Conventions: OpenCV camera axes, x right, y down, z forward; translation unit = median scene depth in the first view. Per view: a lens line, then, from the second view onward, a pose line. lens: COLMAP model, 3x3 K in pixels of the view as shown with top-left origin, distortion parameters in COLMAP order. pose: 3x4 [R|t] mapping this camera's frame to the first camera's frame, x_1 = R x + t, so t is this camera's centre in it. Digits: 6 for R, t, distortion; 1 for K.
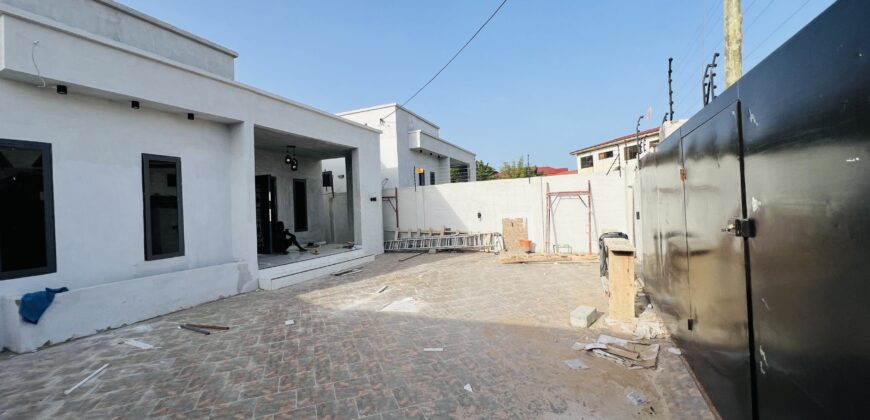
lens RADIAL K [[346.9, 0, 434.2], [0, 346.9, 206.8], [0, 0, 1]] dist [-0.002560, 0.000663]
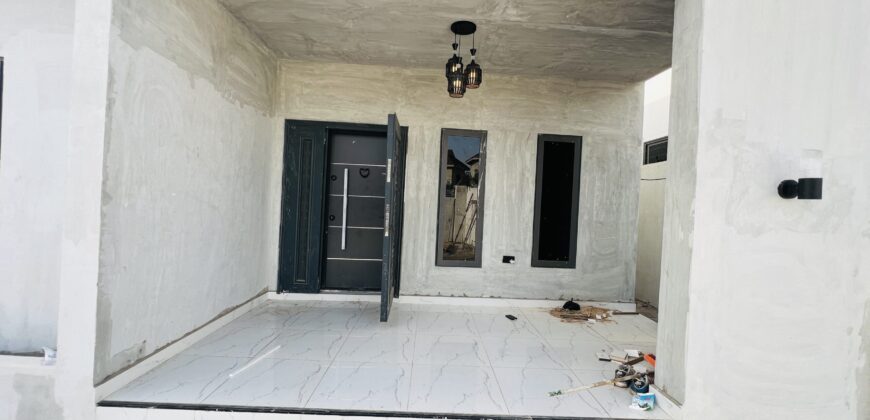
lens RADIAL K [[346.9, 0, 435.0], [0, 346.9, 210.2], [0, 0, 1]] dist [-0.002560, 0.000663]
pose [[0.414682, 0.073954, -0.906956, -0.174695], [-0.051938, 0.996991, 0.057549, -0.022060], [0.908483, 0.023241, 0.417275, 1.516894]]
